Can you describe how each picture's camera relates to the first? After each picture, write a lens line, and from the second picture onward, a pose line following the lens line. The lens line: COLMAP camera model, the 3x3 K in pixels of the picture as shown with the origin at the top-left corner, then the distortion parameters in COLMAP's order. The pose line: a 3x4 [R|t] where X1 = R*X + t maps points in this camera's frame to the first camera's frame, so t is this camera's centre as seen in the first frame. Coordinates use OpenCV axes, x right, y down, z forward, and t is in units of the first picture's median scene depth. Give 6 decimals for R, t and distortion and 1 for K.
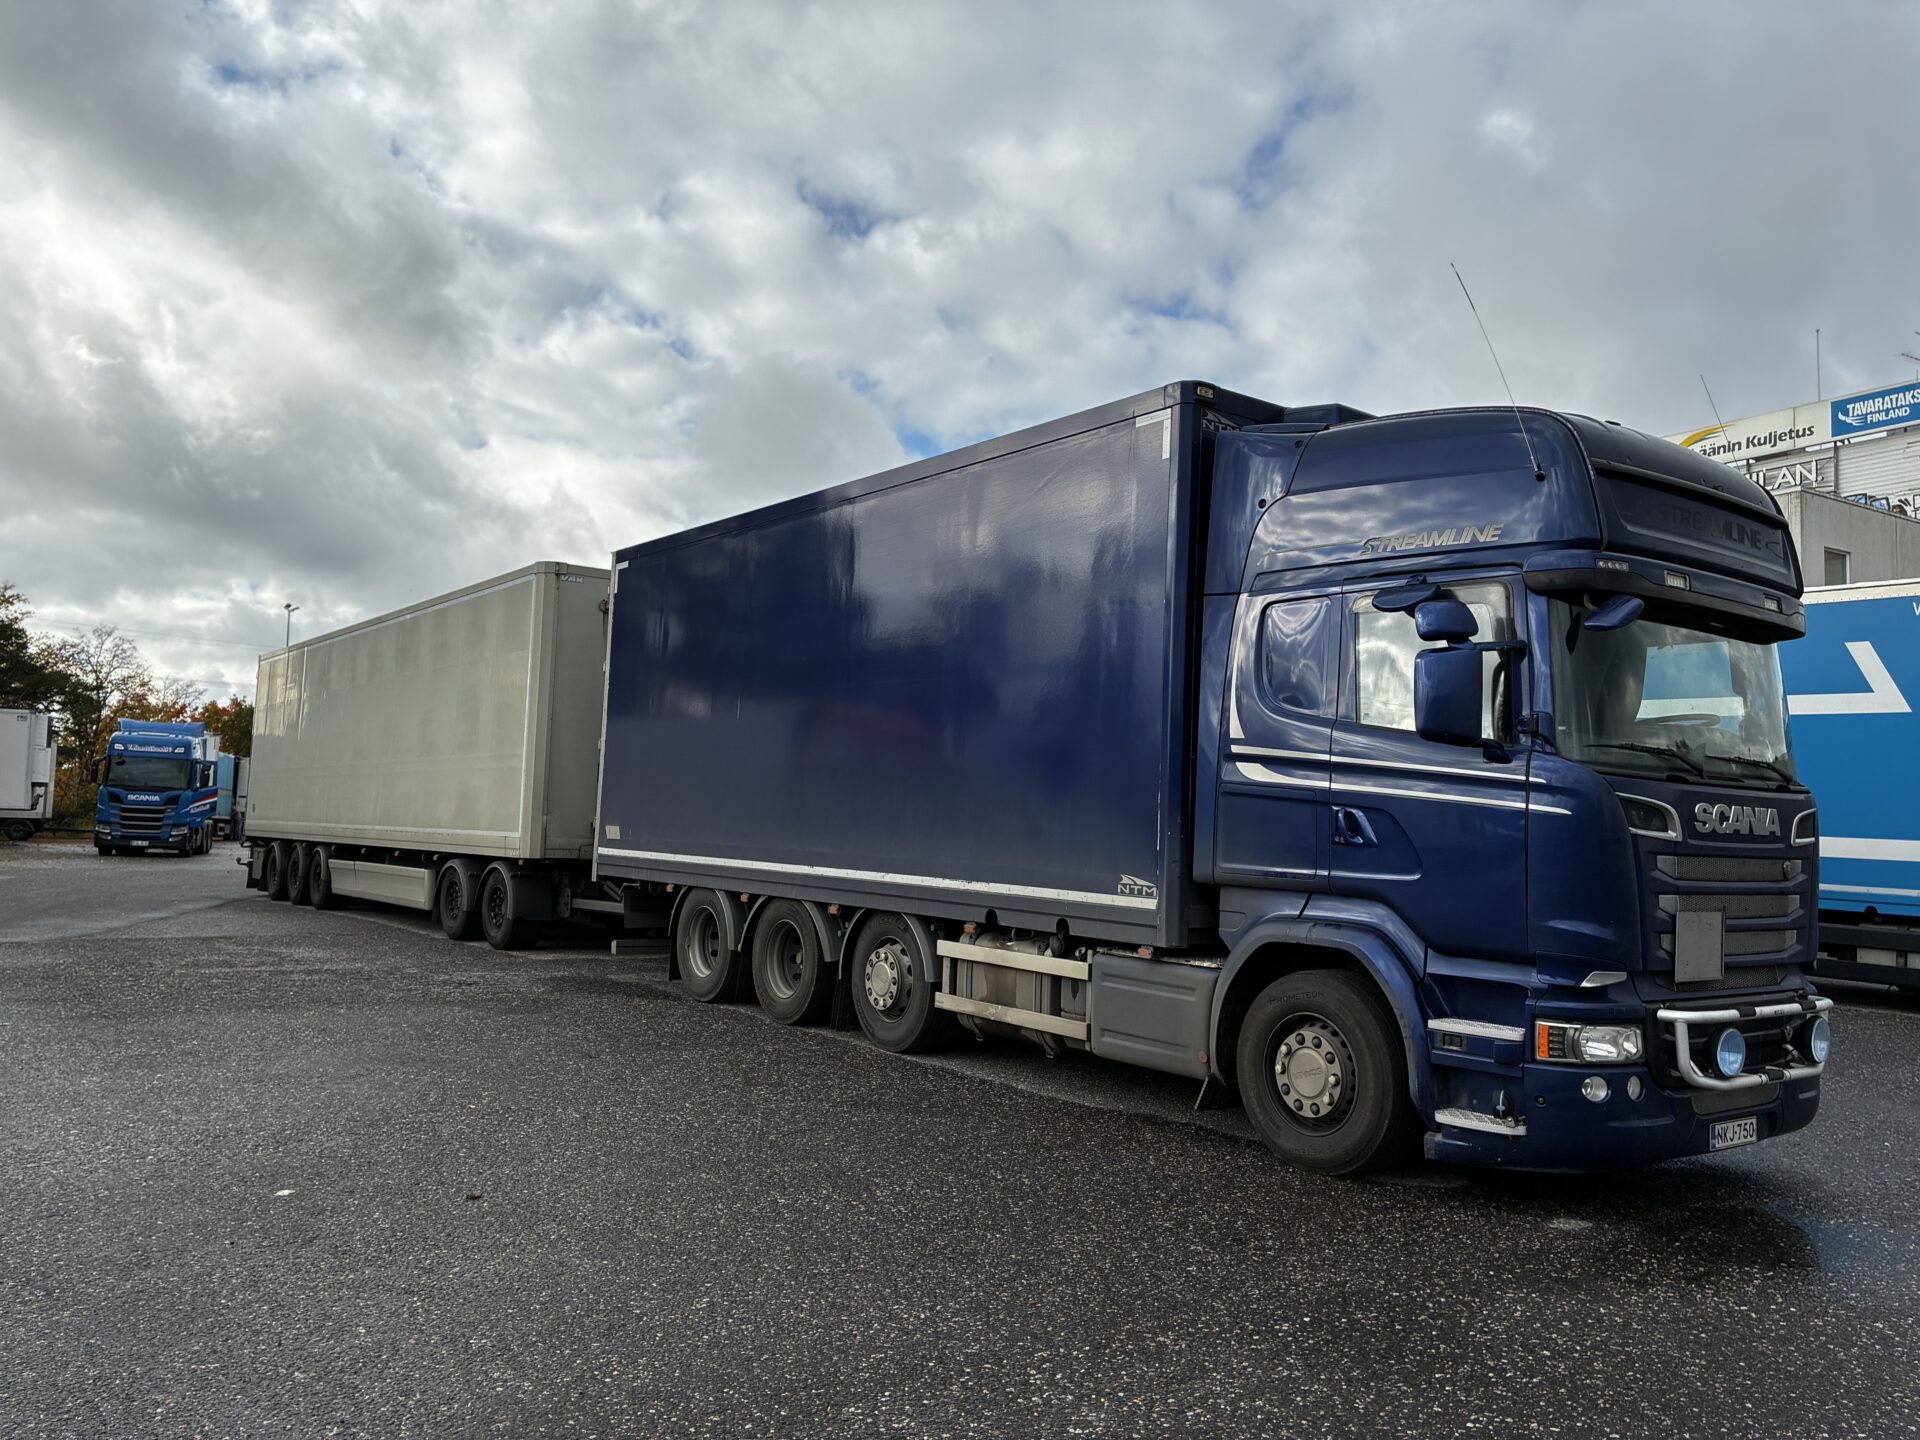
lens RADIAL K [[1468.7, 0, 950.7], [0, 1468.7, 706.7], [0, 0, 1]] dist [0.052133, -0.069524]
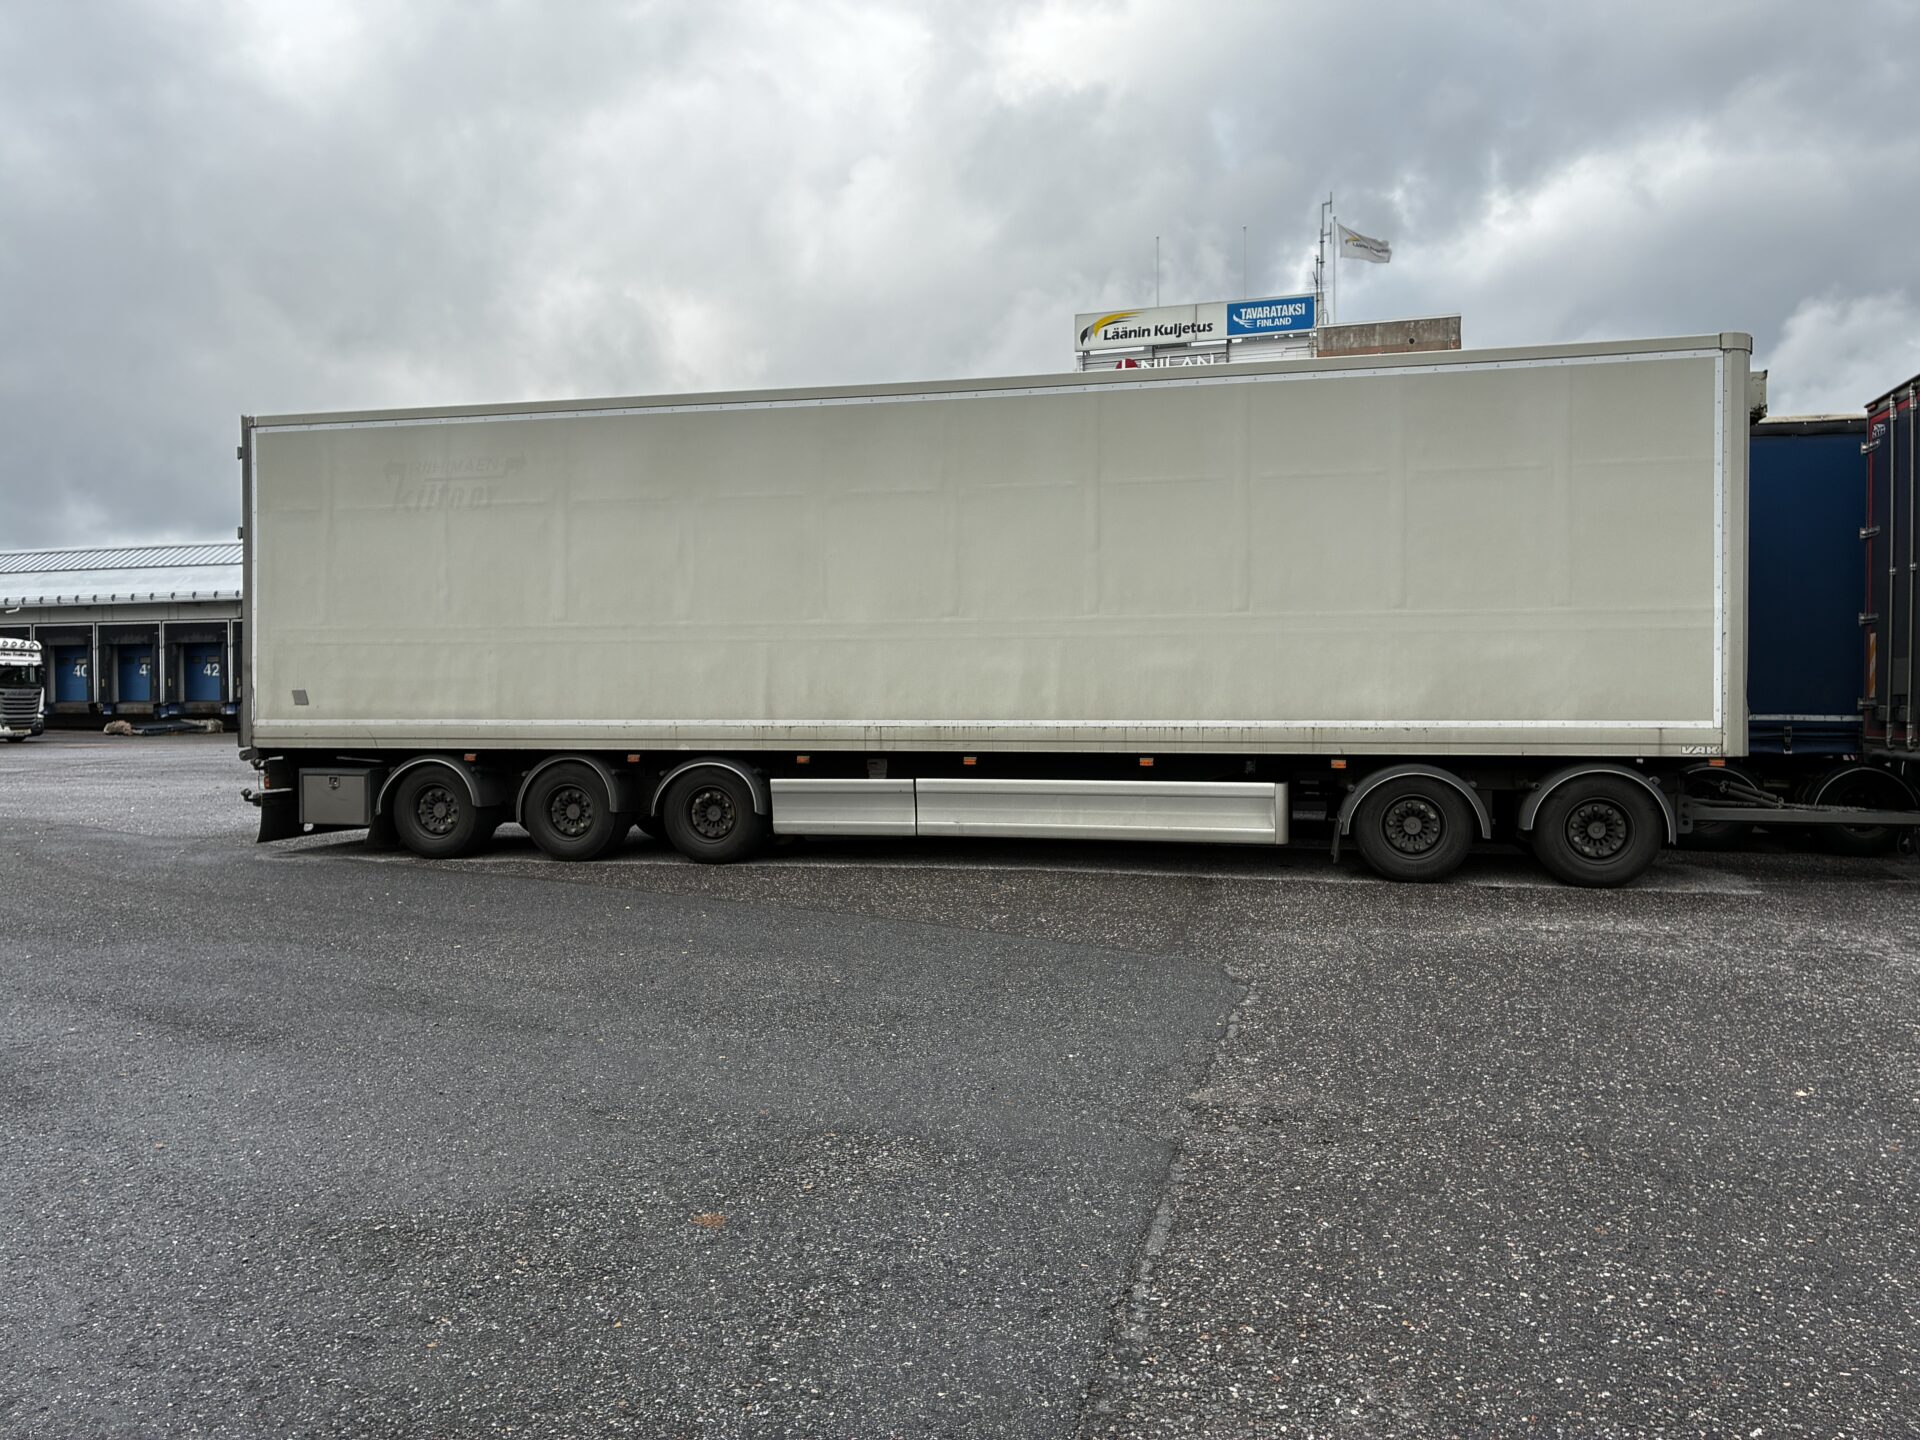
lens RADIAL K [[1468.7, 0, 965.8], [0, 1468.7, 721.1], [0, 0, 1]] dist [0.052133, -0.069524]
pose [[0.771530, -0.043672, 0.634692, -1.863862], [-0.028154, 0.994320, 0.102641, 0.040601], [-0.635570, -0.097060, 0.765918, 1.248799]]
